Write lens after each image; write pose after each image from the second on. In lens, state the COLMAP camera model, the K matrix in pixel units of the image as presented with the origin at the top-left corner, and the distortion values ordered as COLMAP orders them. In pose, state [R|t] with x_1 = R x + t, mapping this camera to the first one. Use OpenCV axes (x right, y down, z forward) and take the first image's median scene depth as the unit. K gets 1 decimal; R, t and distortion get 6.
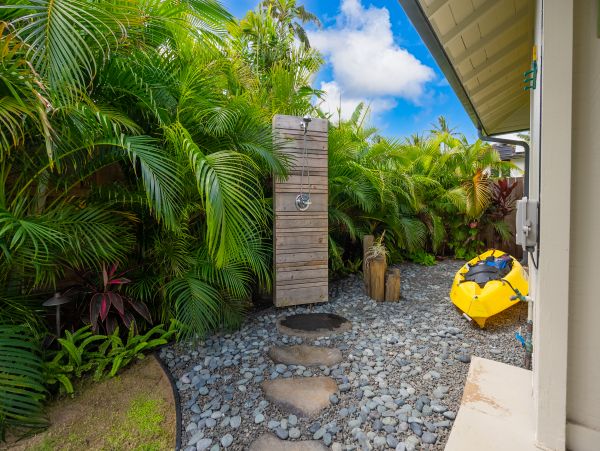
lens RADIAL K [[423.4, 0, 300.1], [0, 423.4, 223.7], [0, 0, 1]] dist [-0.013880, -0.002315]
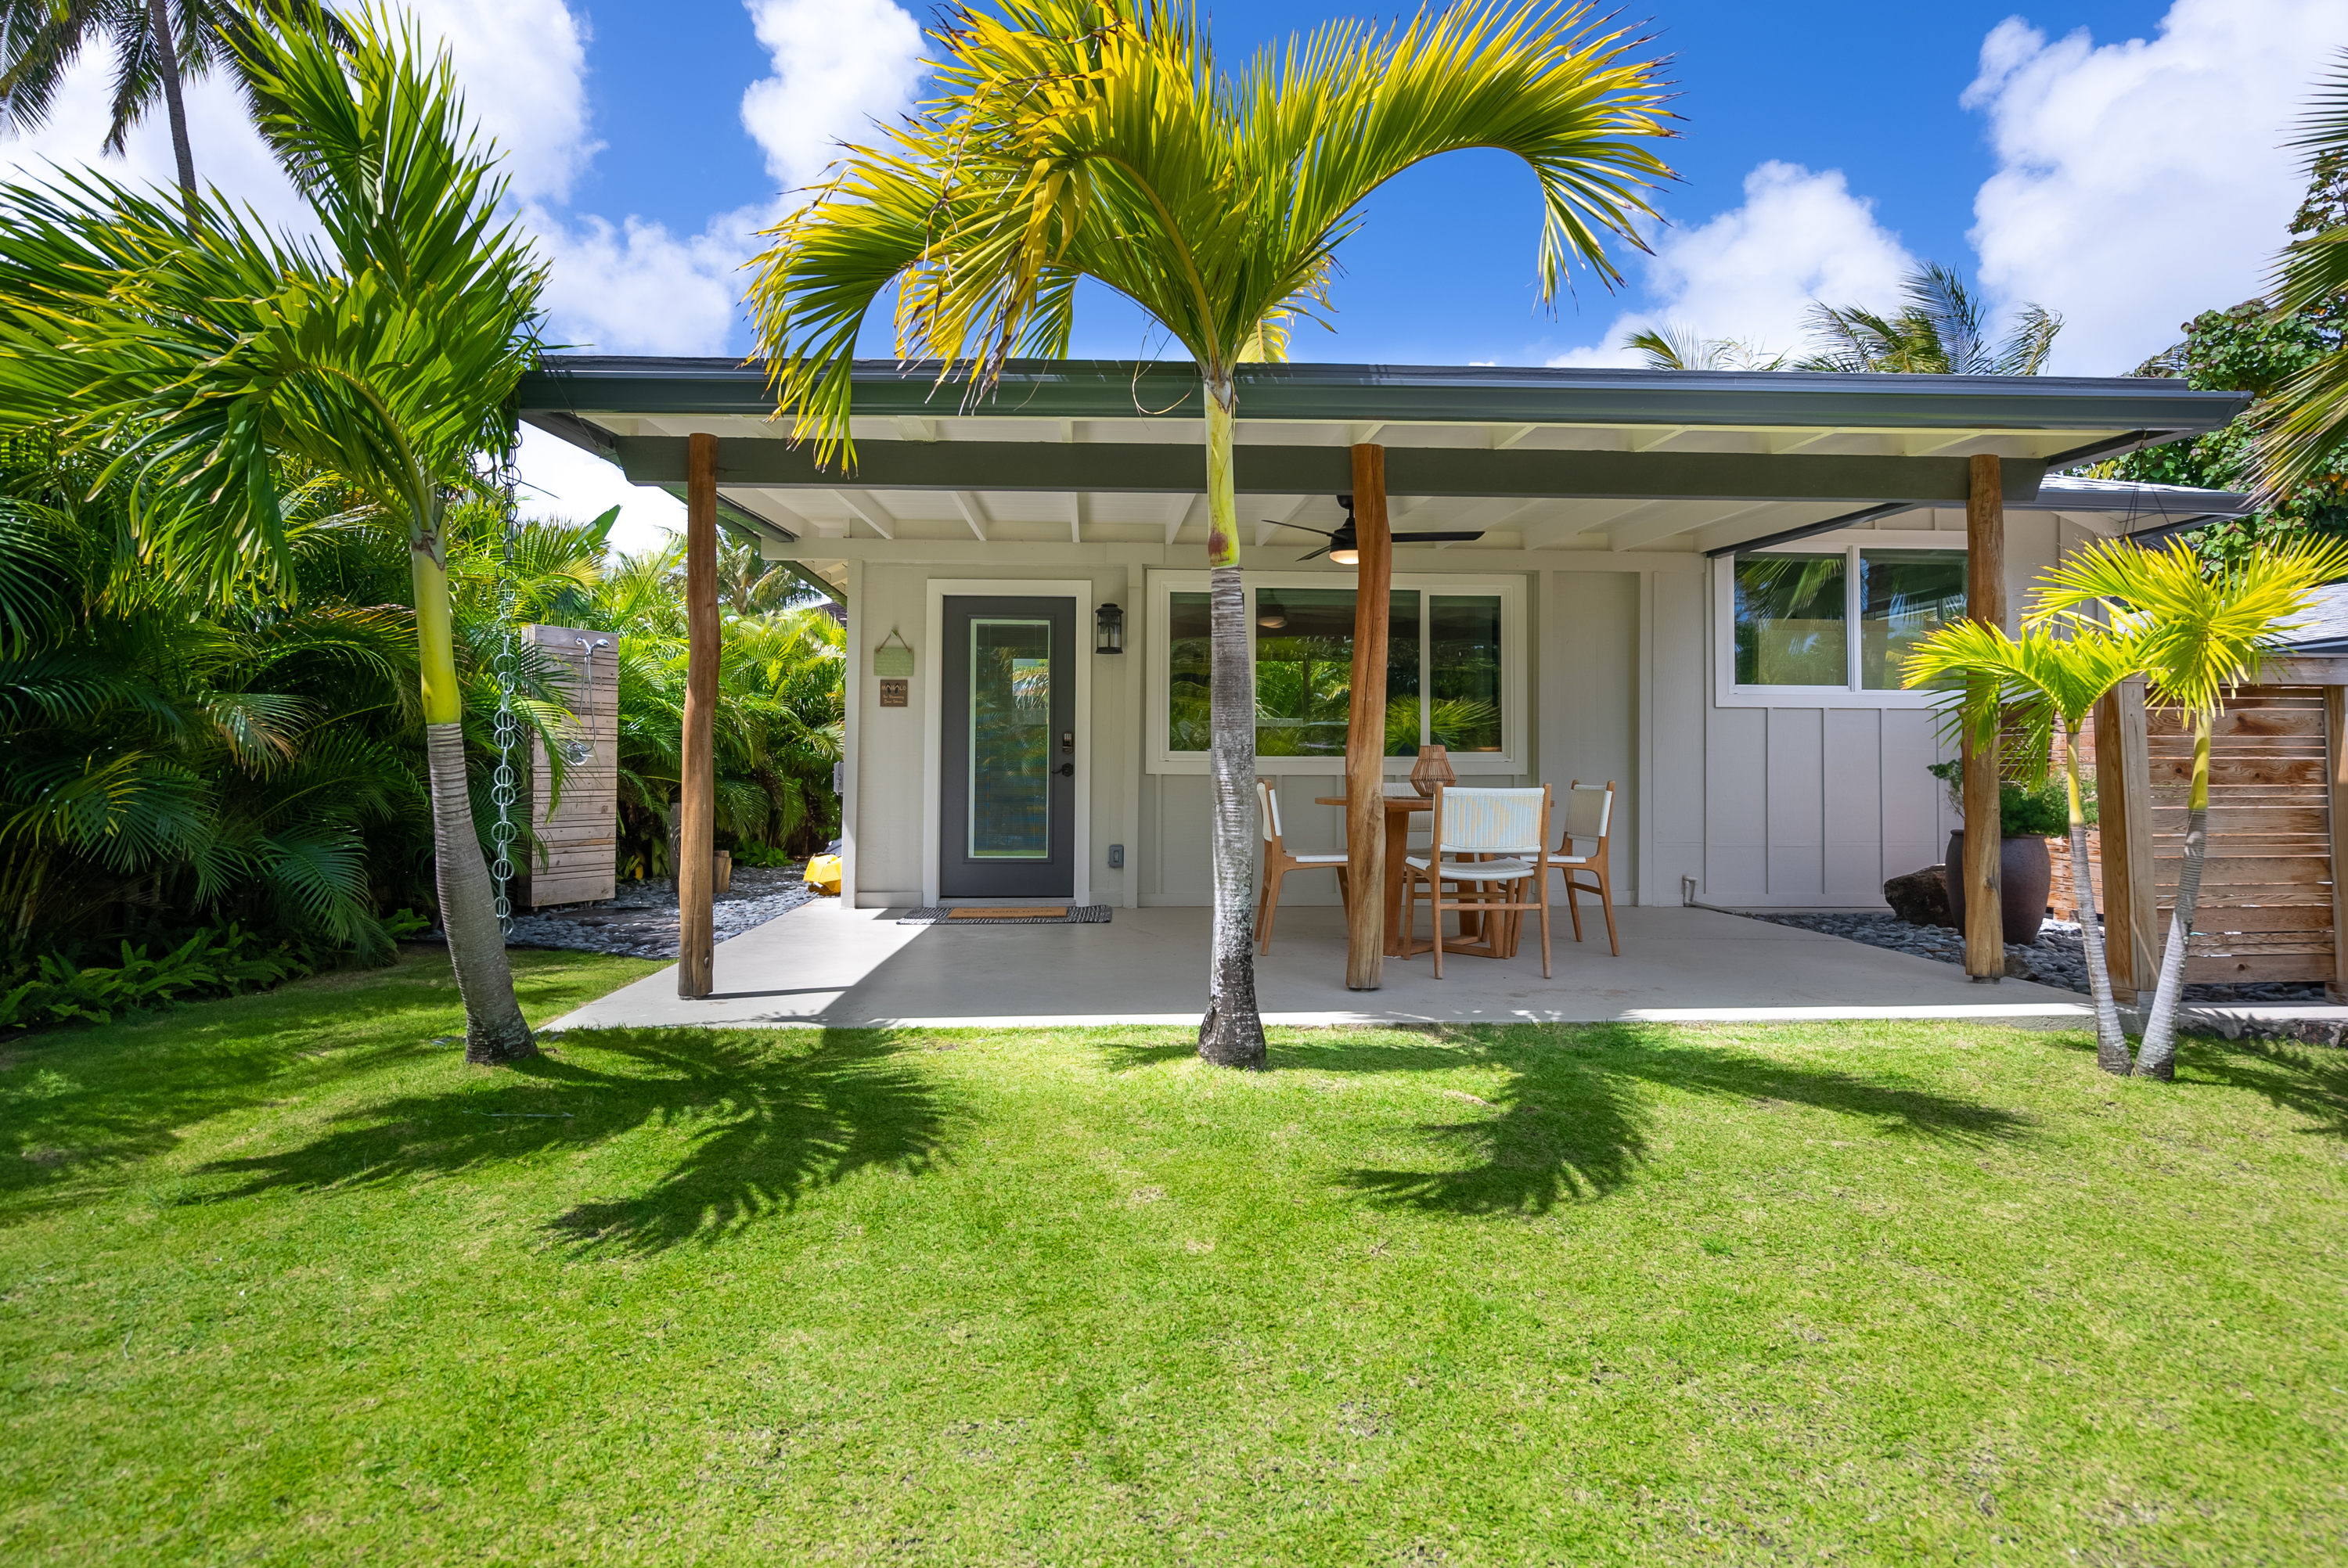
lens RADIAL K [[941.1, 0, 1175.2], [0, 941.1, 775.9], [0, 0, 1]] dist [-0.003754, -0.000749]
pose [[0.767843, 0.006492, 0.640605, -0.230882], [0.007863, 0.999778, -0.019556, 0.024344], [-0.640589, 0.020054, 0.767622, -0.797313]]
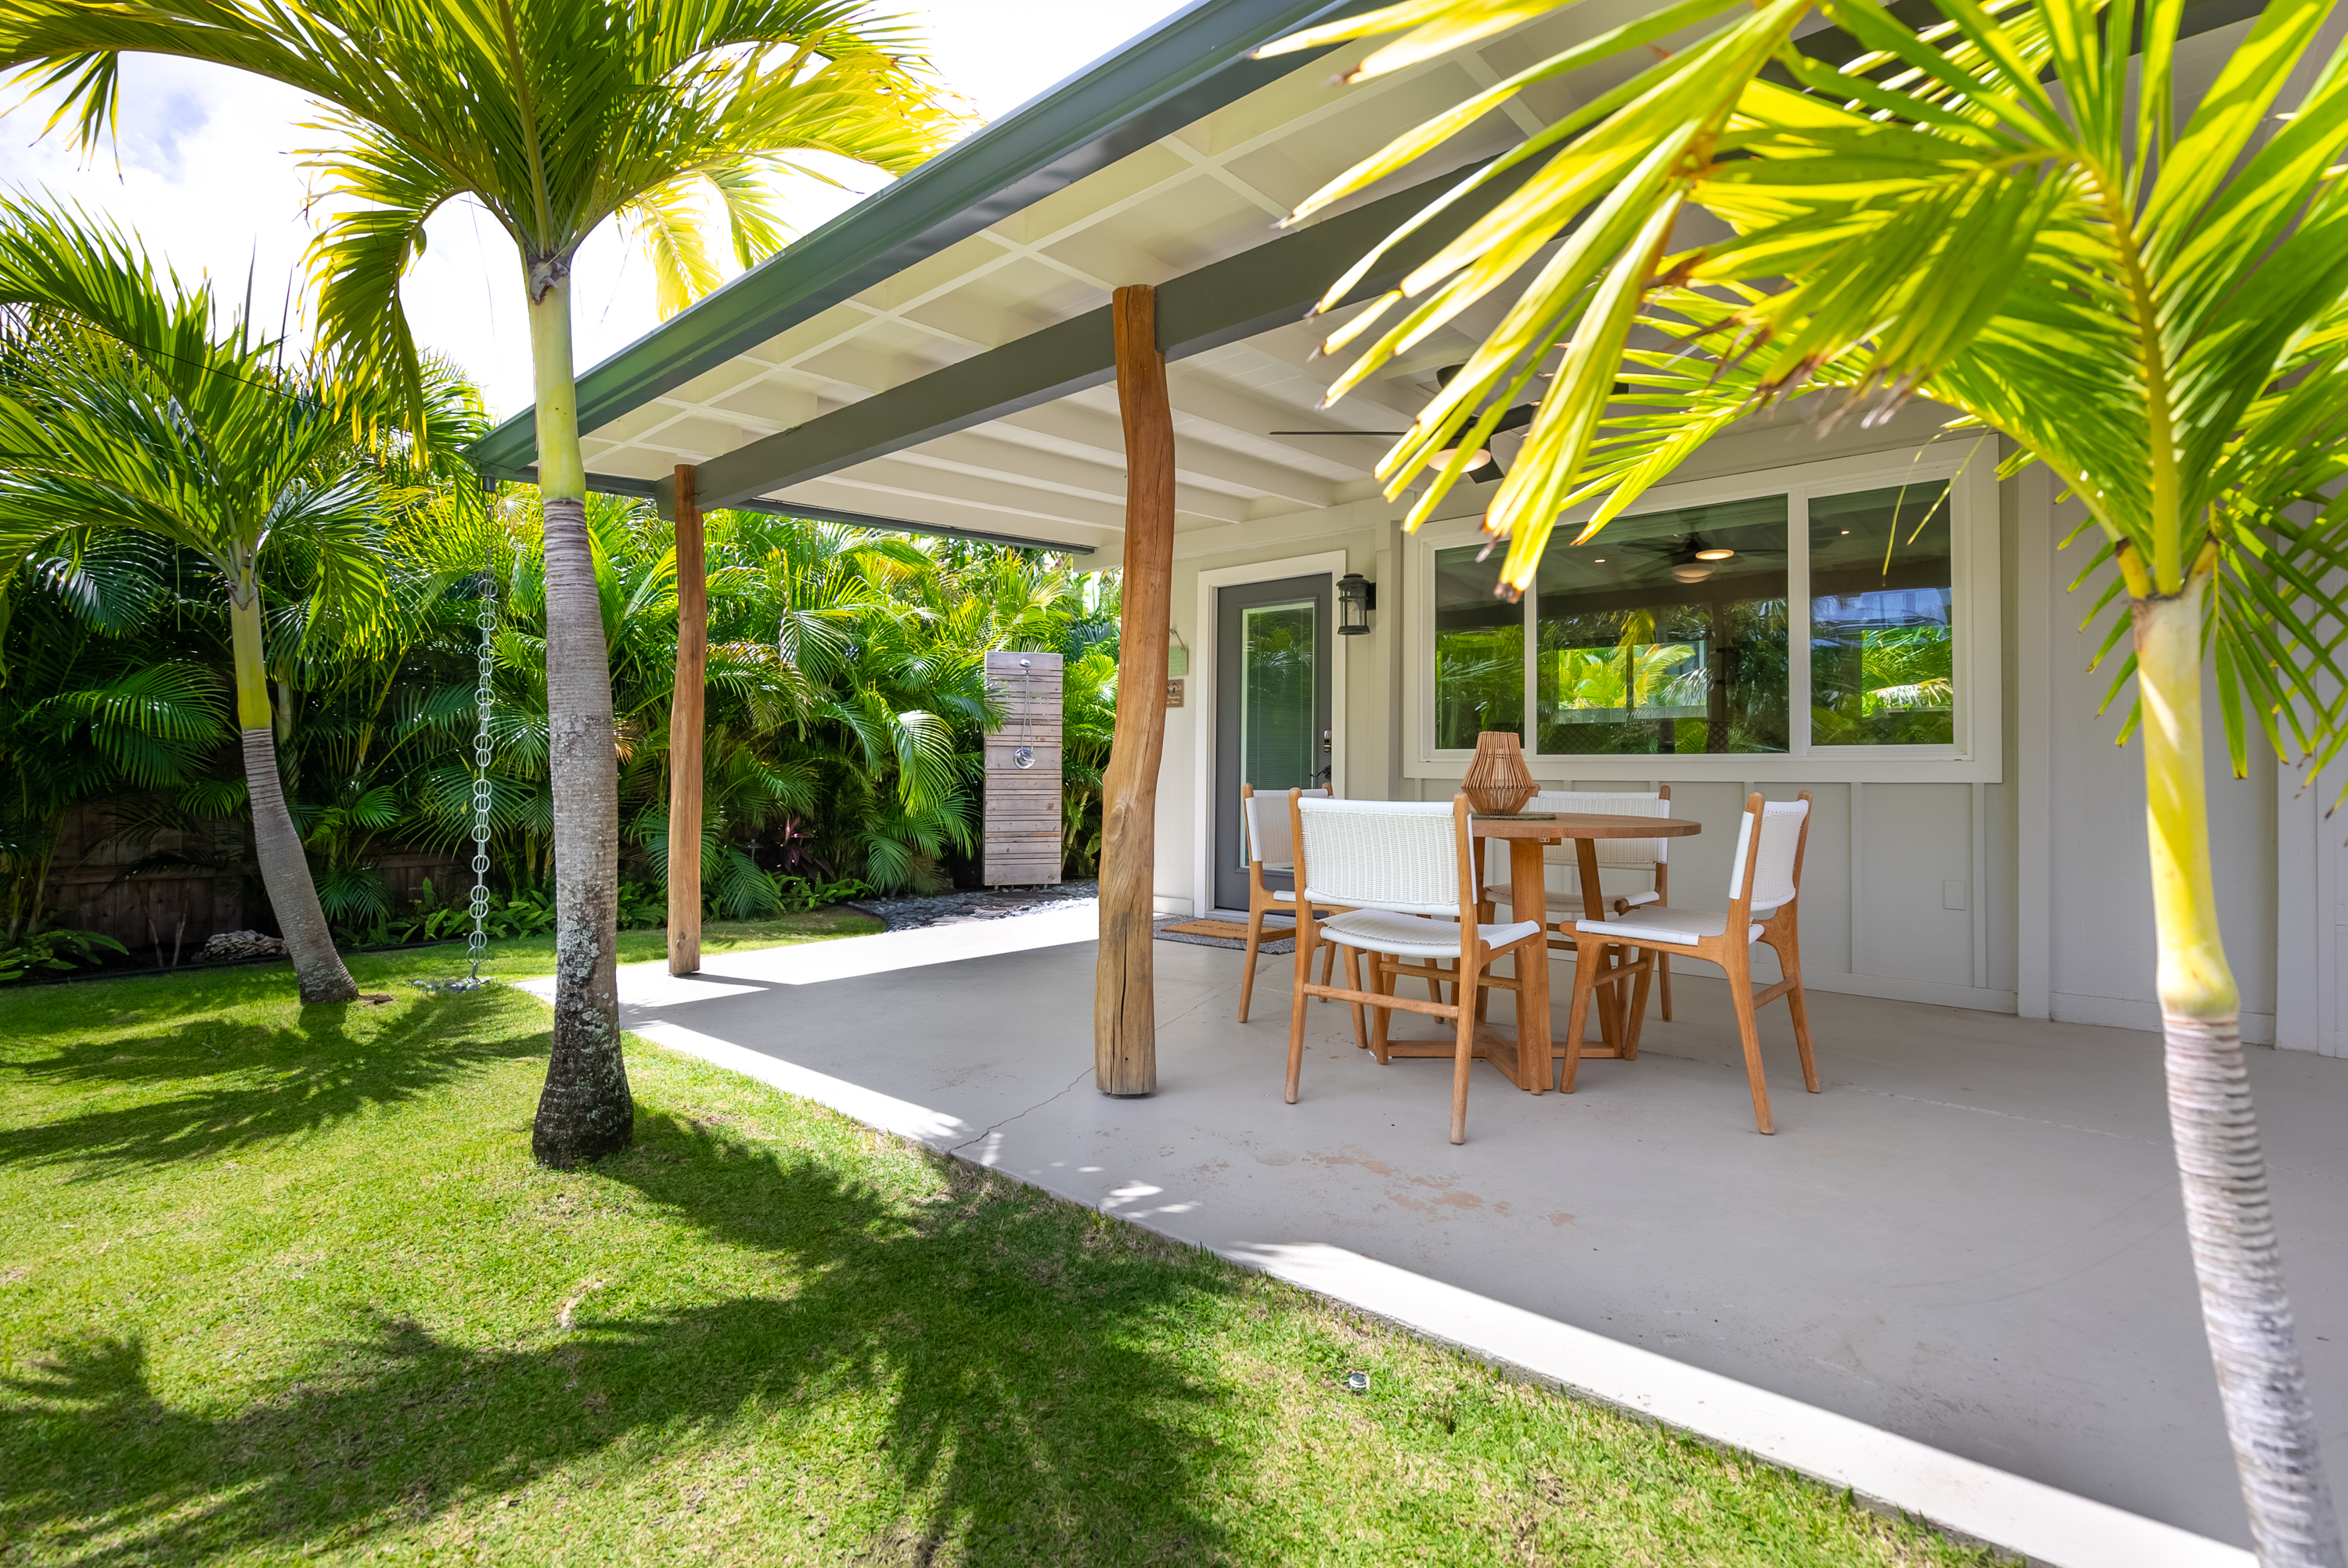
lens RADIAL K [[941.1, 0, 1173.0], [0, 941.1, 778.7], [0, 0, 1]] dist [-0.003754, -0.000749]
pose [[0.999349, 0.010662, 0.034477, 0.231759], [-0.009998, 0.999762, -0.019368, 0.021298], [-0.034676, 0.019011, 0.999218, -0.817856]]
